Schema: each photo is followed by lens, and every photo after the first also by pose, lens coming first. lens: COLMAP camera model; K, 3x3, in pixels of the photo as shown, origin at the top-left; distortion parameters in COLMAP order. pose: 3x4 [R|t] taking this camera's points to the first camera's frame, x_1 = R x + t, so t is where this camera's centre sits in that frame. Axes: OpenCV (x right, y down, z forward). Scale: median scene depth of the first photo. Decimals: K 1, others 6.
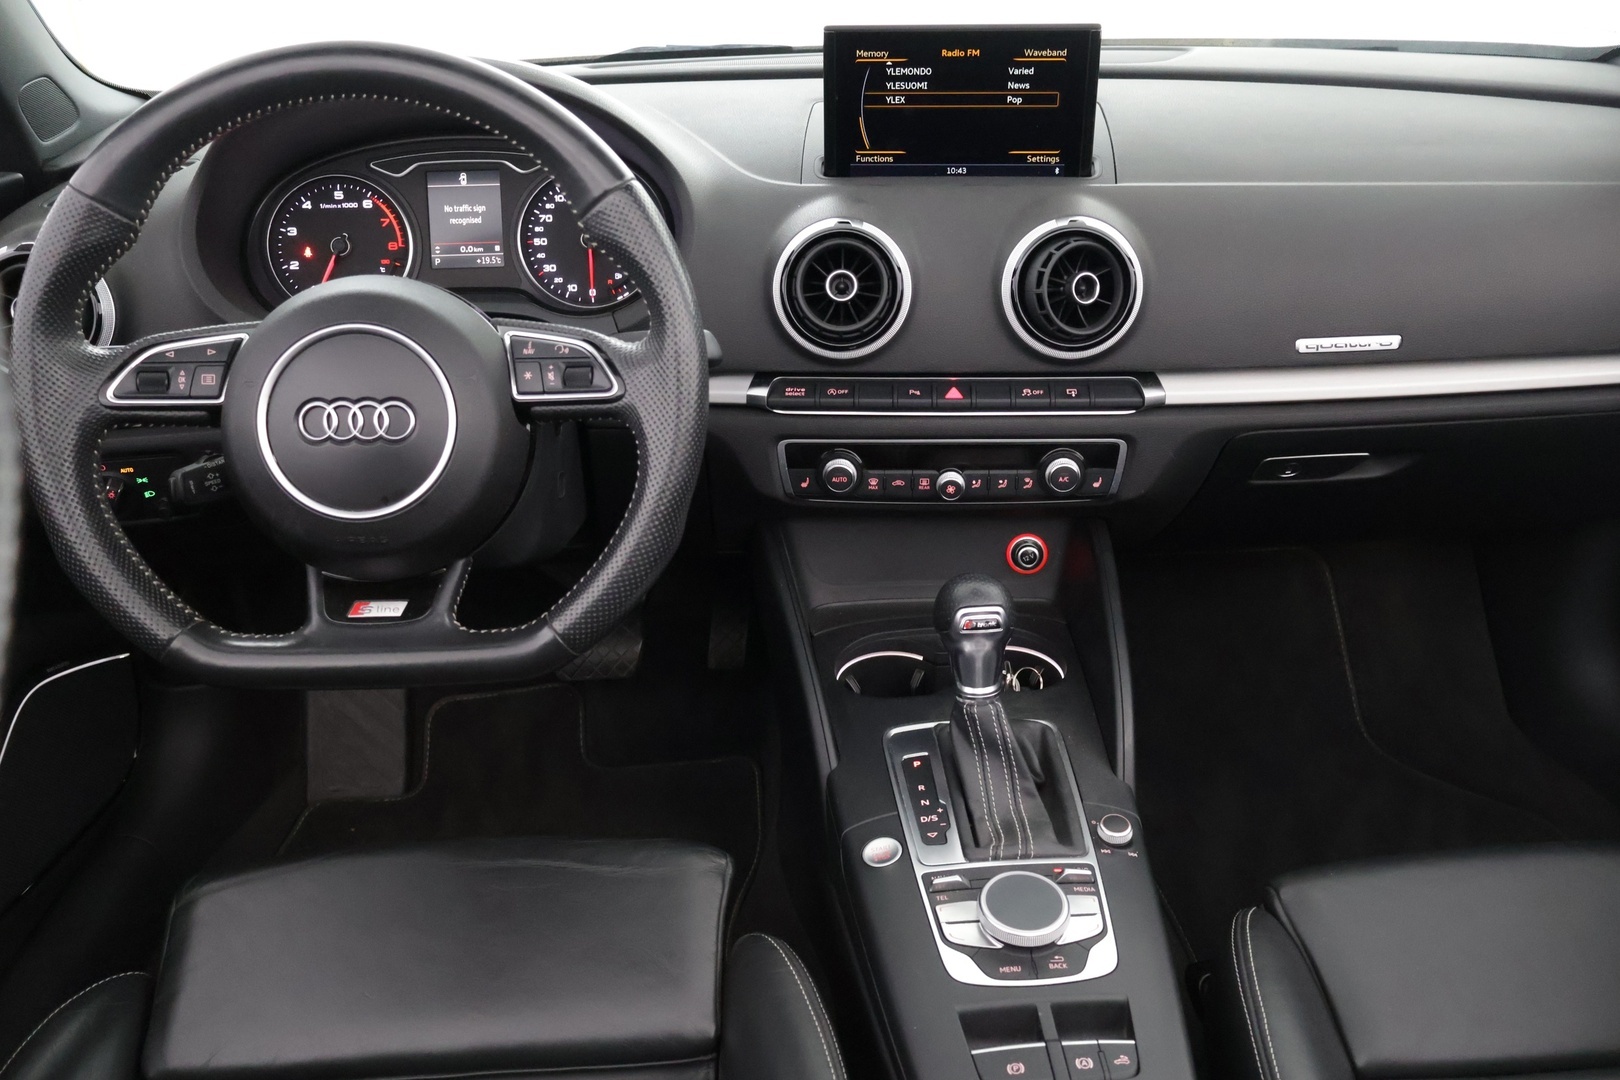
lens RADIAL K [[1370.9, 0, 812.1], [0, 1370.9, 535.0], [0, 0, 1]] dist [0.001310, 0.000314]
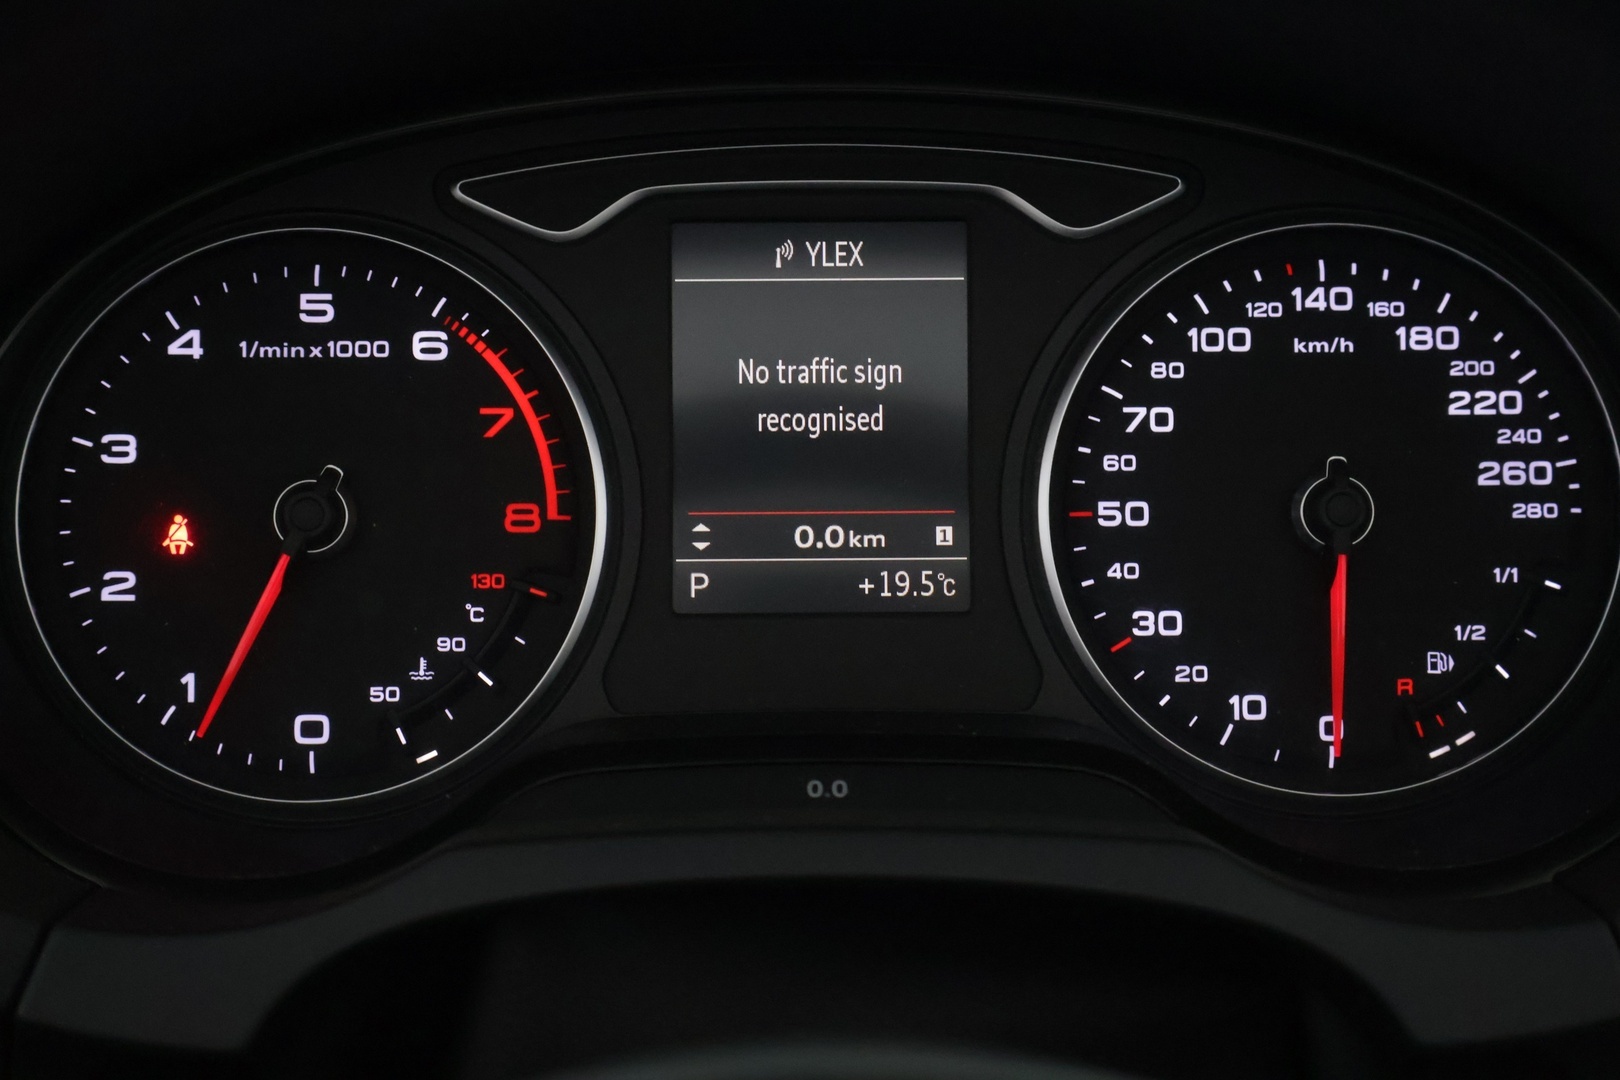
lens RADIAL K [[2438.3, 0, 813.4], [0, 2438.3, 533.8], [0, 0, 1]] dist [0.015404, 0.000000]
pose [[0.998076, 0.029267, -0.054652, -0.249067], [-0.035362, 0.992838, -0.114114, -0.173324], [0.050921, 0.115827, 0.991963, 0.620184]]
